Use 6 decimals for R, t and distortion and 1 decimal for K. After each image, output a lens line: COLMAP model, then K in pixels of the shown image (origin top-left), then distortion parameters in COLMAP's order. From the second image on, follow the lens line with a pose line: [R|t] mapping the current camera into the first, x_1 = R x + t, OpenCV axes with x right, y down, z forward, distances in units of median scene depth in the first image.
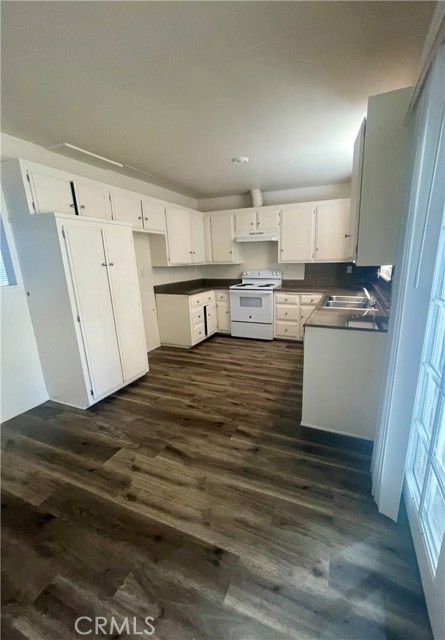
lens RADIAL K [[258.9, 0, 243.4], [0, 258.9, 320.1], [0, 0, 1]] dist [0.000870, 0.000198]
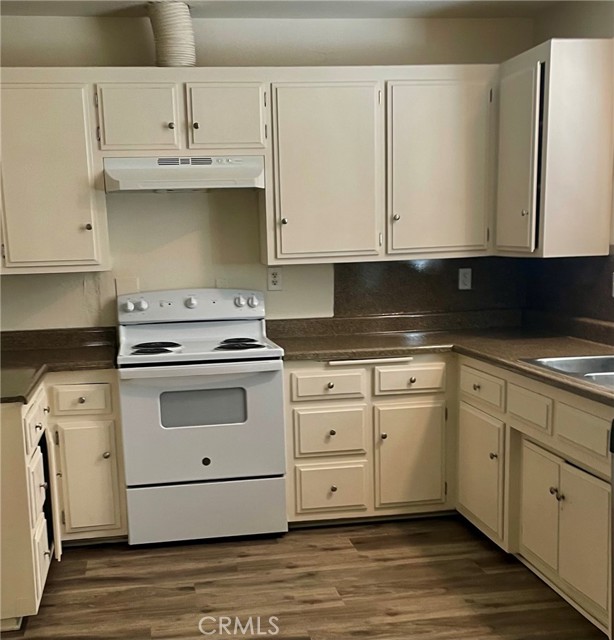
lens RADIAL K [[869.1, 0, 260.9], [0, 869.1, 400.4], [0, 0, 1]] dist [0.078802, -0.034380]
pose [[0.864478, -0.096772, 0.493268, -0.389982], [0.129825, 0.990984, -0.033108, -0.039896], [-0.485617, 0.092660, 0.869247, 0.176153]]
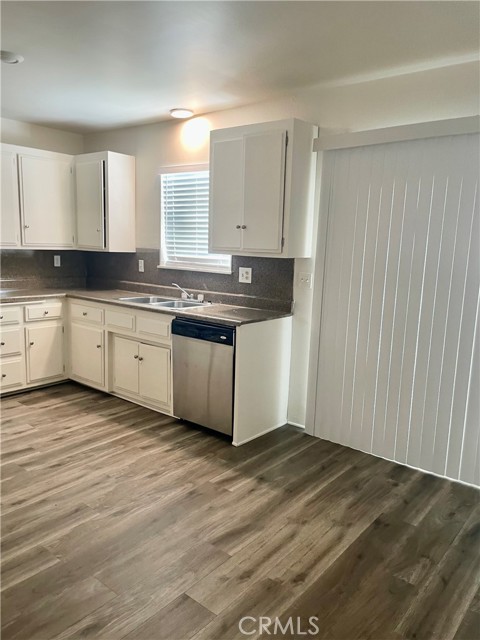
lens RADIAL K [[482.9, 0, 240.0], [0, 482.9, 320.0], [0, 0, 1]] dist [0.099090, -0.148127]
pose [[0.290876, -0.114697, 0.949861, -0.632310], [0.187633, 0.980348, 0.060920, -0.043174], [-0.938182, 0.160505, 0.306681, 0.239470]]
